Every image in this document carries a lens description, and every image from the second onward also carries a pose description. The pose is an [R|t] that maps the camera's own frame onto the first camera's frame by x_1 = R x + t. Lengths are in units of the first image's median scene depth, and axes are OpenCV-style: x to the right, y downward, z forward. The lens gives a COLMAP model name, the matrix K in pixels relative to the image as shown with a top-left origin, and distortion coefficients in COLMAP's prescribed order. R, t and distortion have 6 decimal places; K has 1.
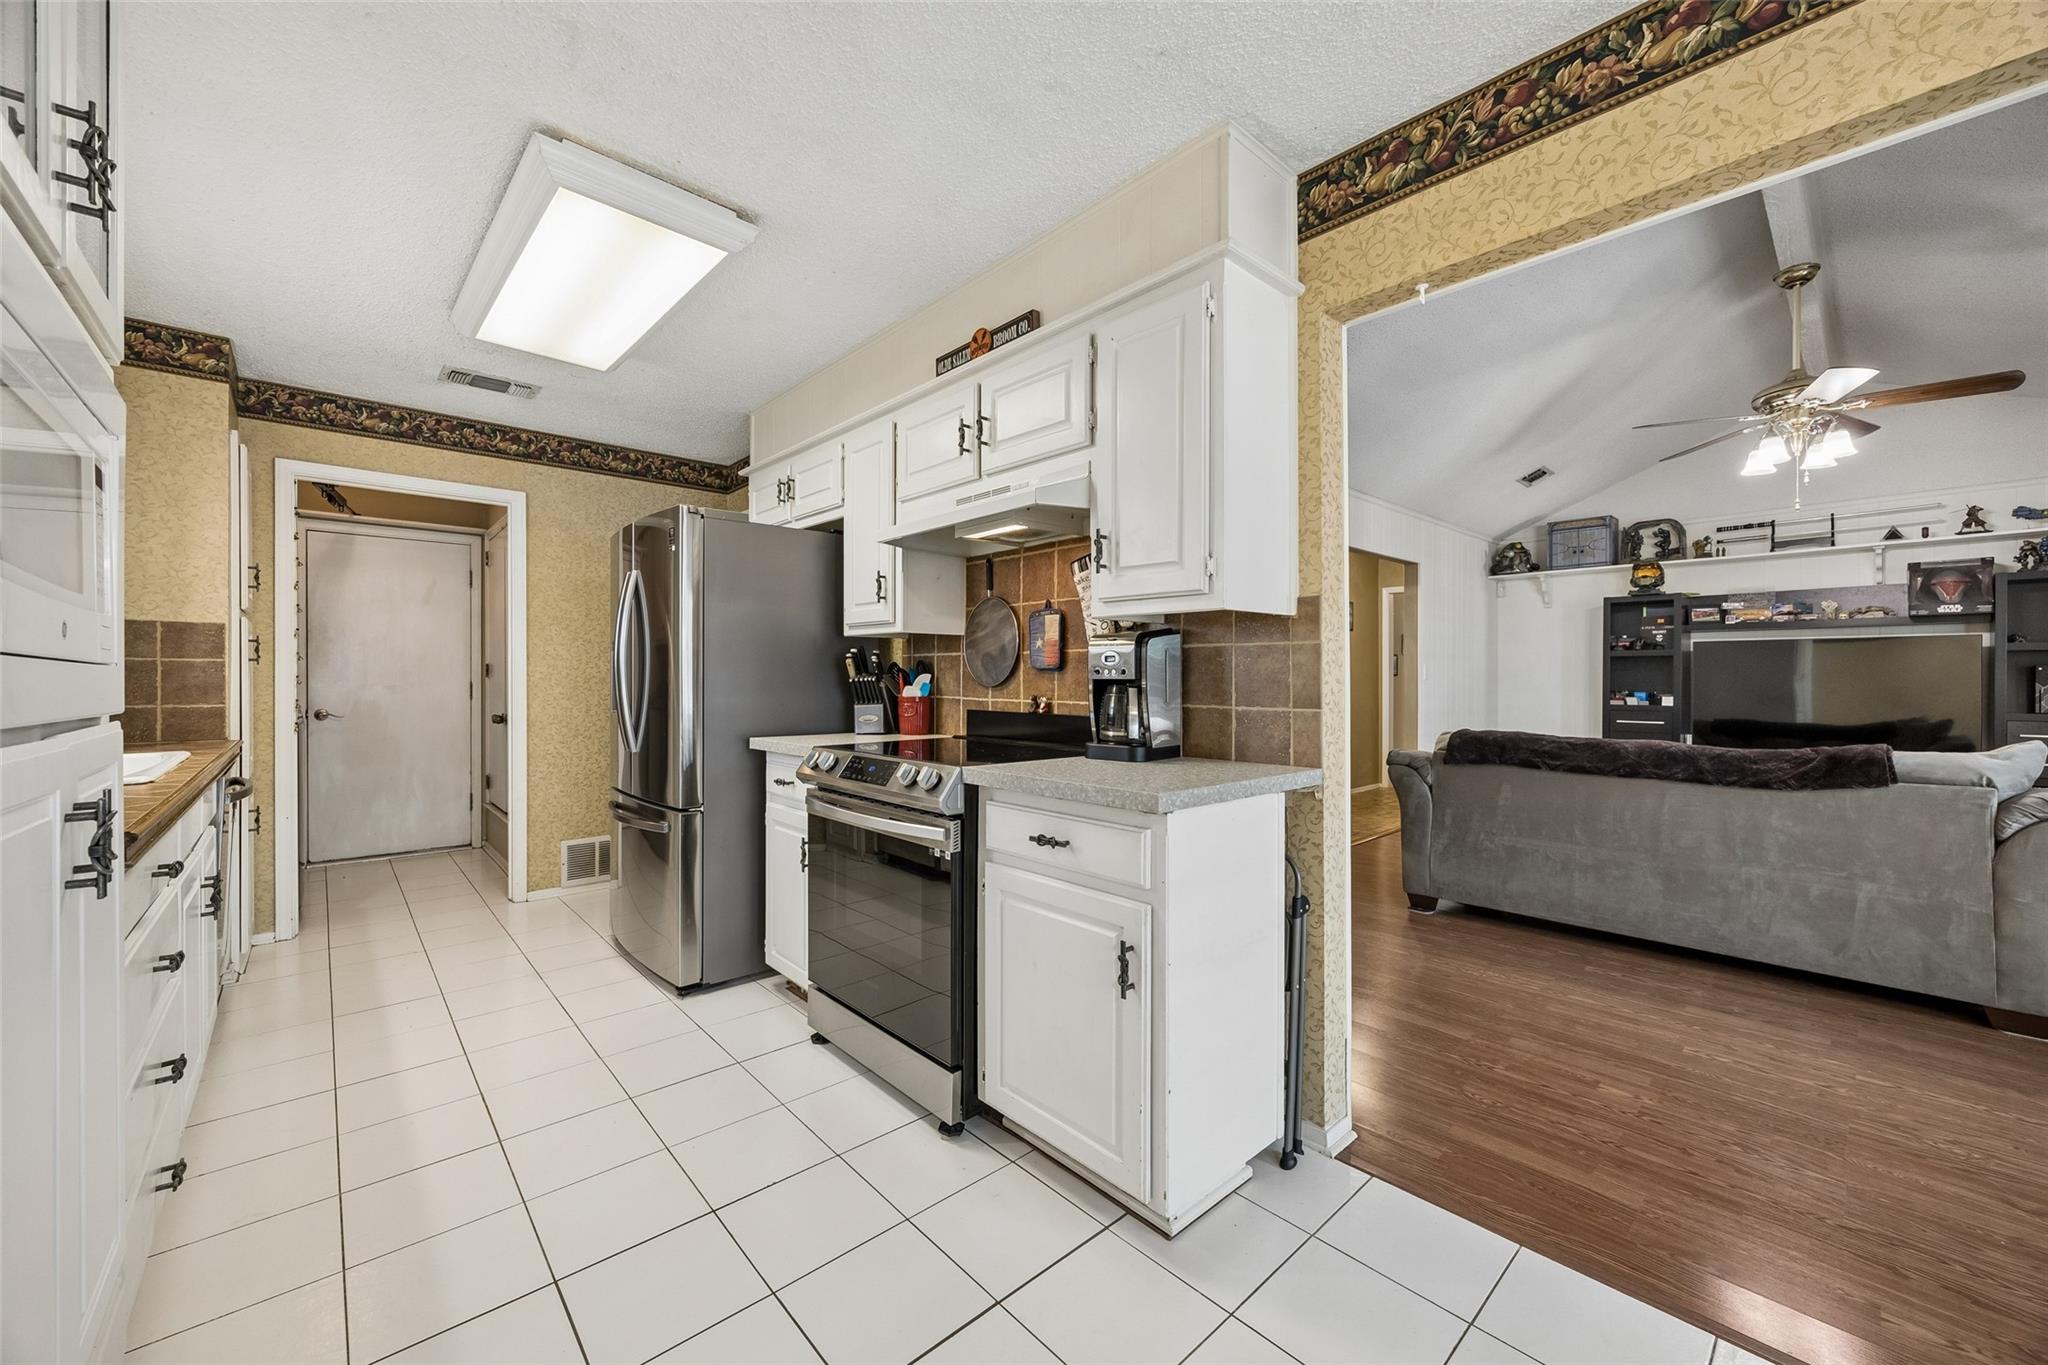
lens RADIAL K [[798.6, 0, 1010.7], [0, 798.6, 683.0], [0, 0, 1]] dist [0.001687, -0.000721]
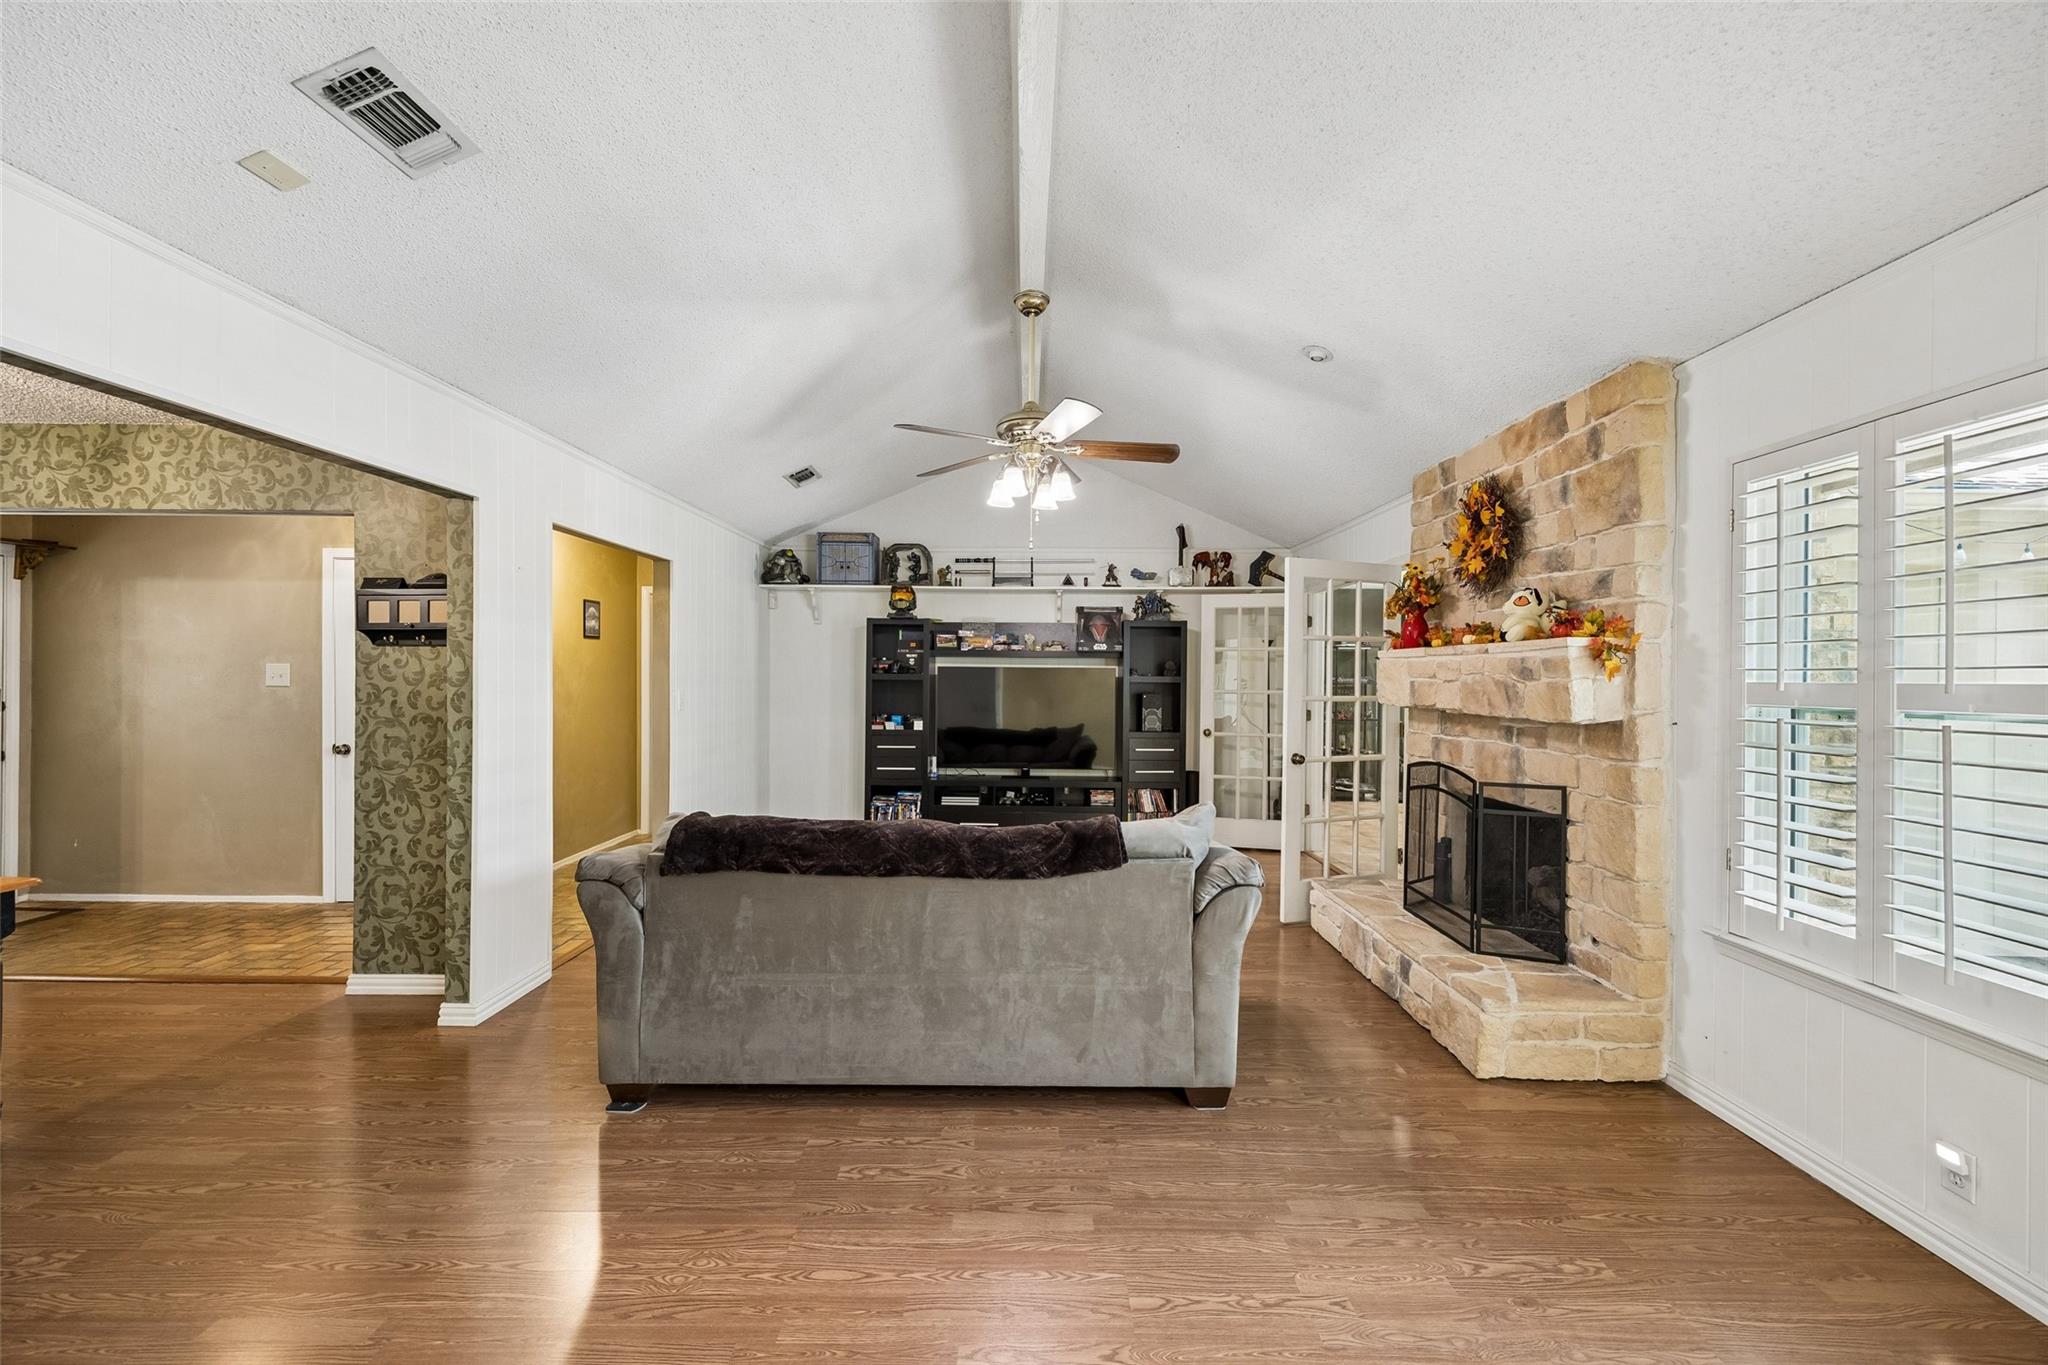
lens RADIAL K [[798.6, 0, 1026.5], [0, 798.6, 681.6], [0, 0, 1]] dist [0.001687, -0.000721]
pose [[0.672399, -0.001158, 0.740188, 0.269262], [-0.005783, 0.999960, 0.006818, -0.063550], [-0.740167, -0.008865, 0.672365, 0.355220]]
